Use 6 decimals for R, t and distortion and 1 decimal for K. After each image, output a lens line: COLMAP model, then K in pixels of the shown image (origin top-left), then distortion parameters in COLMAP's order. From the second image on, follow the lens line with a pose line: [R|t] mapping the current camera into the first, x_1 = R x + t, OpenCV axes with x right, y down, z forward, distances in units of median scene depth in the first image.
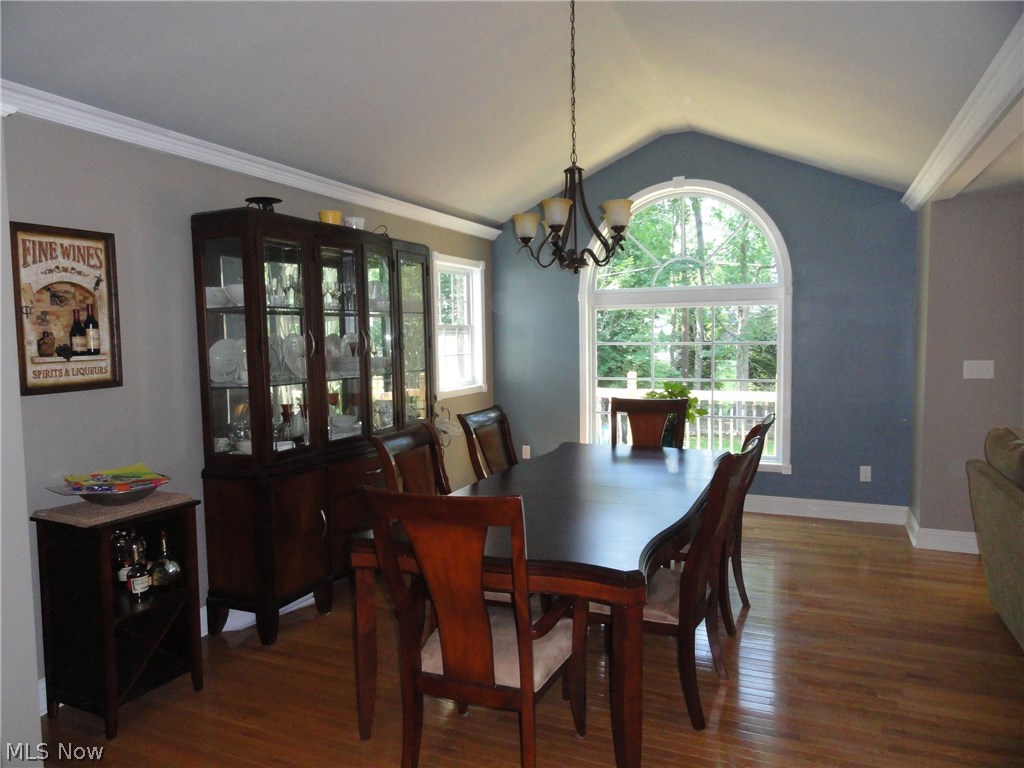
lens RADIAL K [[706.8, 0, 512.4], [0, 706.8, 388.9], [0, 0, 1]] dist [-0.000352, -0.001815]
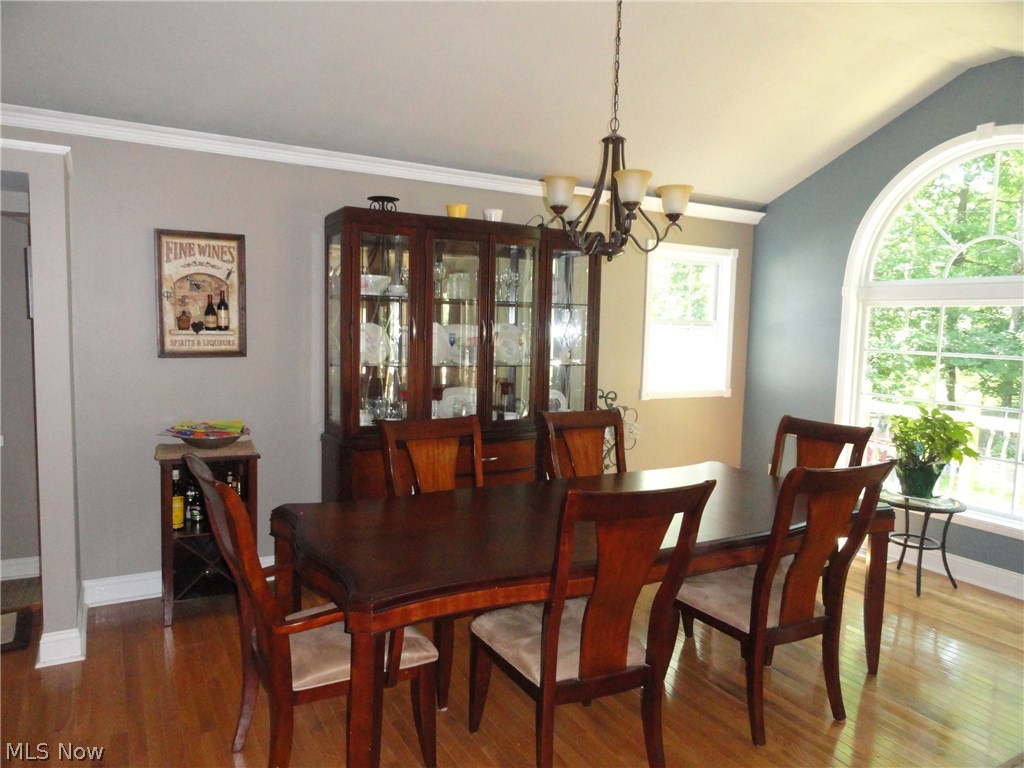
lens RADIAL K [[727.4, 0, 512.0], [0, 727.4, 384.0], [0, 0, 1]] dist [0.008931, -0.001454]
pose [[0.804759, 0.080466, -0.588123, 0.615038], [-0.083898, 0.996242, 0.021503, -0.024428], [0.587643, 0.032037, 0.808486, 0.250143]]
